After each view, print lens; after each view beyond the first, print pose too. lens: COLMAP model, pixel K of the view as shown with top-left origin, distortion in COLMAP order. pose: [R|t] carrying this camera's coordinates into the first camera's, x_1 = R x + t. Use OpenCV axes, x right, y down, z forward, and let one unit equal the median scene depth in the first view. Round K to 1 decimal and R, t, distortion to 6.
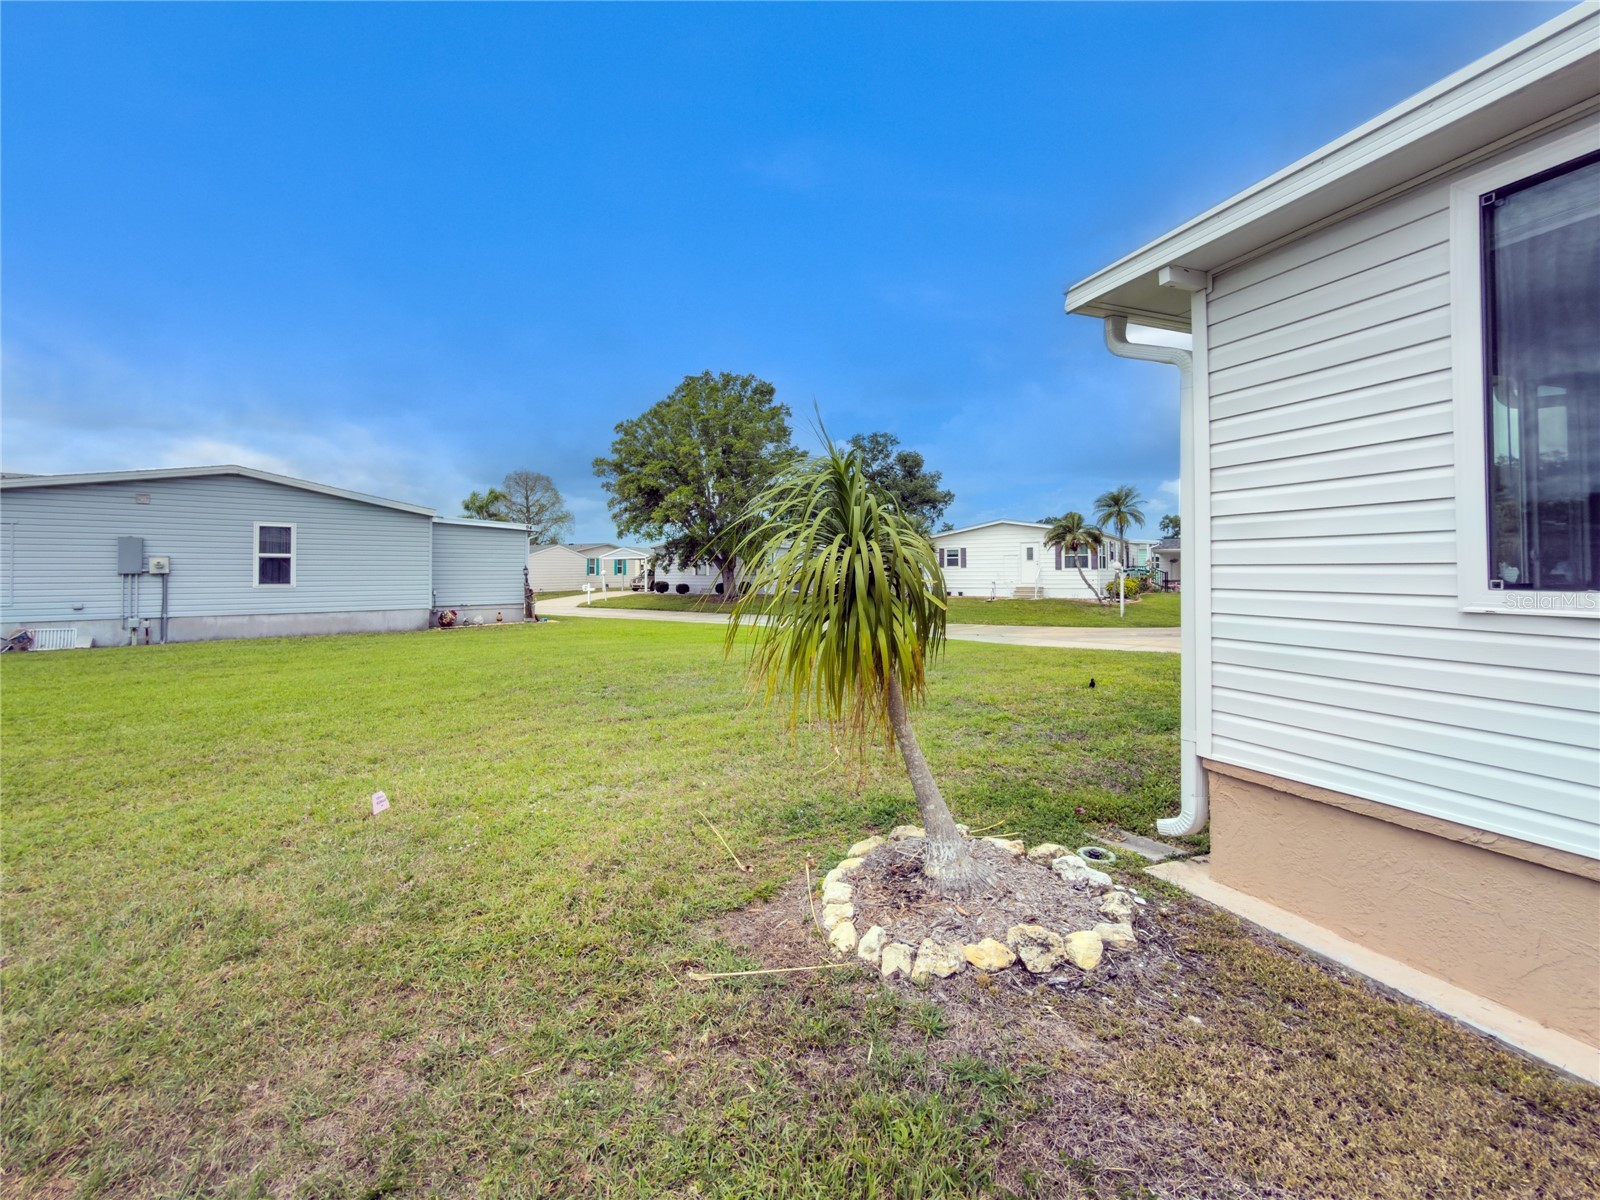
lens RADIAL K [[695.6, 0, 805.2], [0, 695.6, 584.5], [0, 0, 1]] dist [-0.000305, -0.000131]
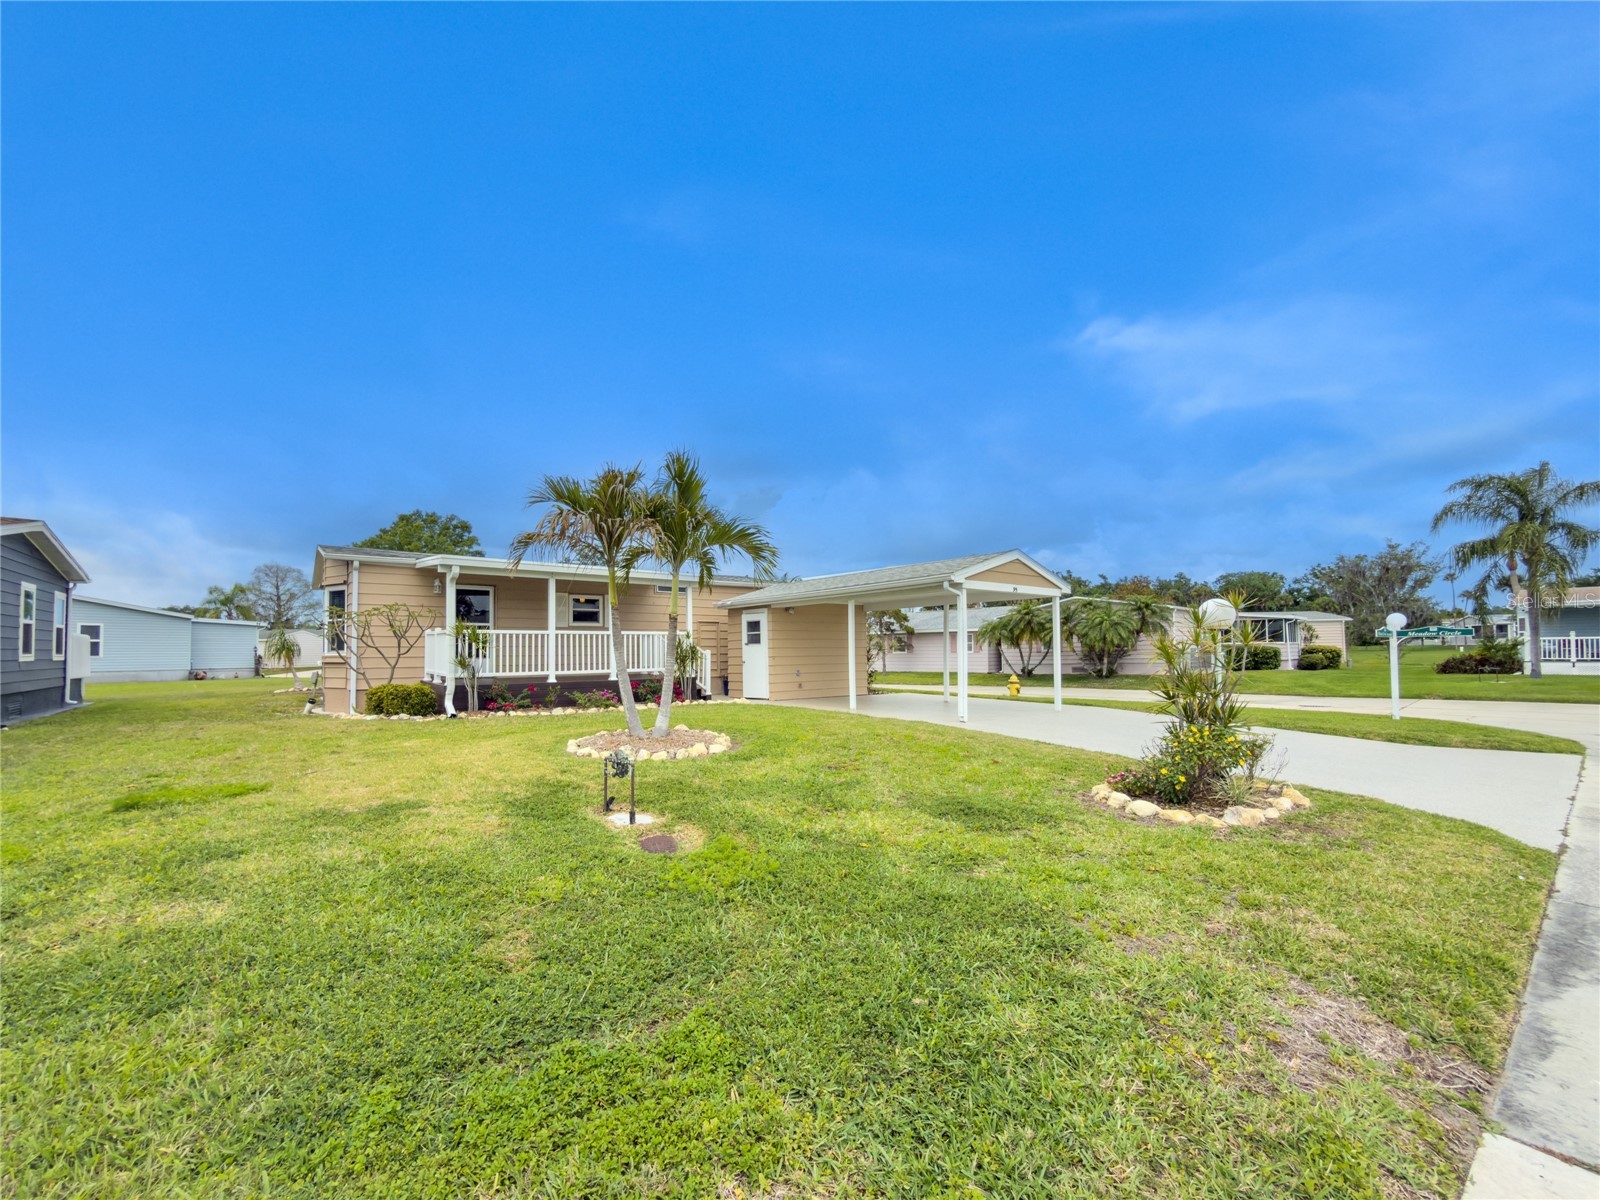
lens RADIAL K [[668.5, 0, 797.6], [0, 668.5, 615.5], [0, 0, 1]] dist [-0.001138, -0.000027]
pose [[0.962934, 0.009489, 0.269570, 0.234793], [0.011416, 0.997052, -0.075873, 0.019590], [-0.269495, 0.076138, 0.959987, -0.503653]]
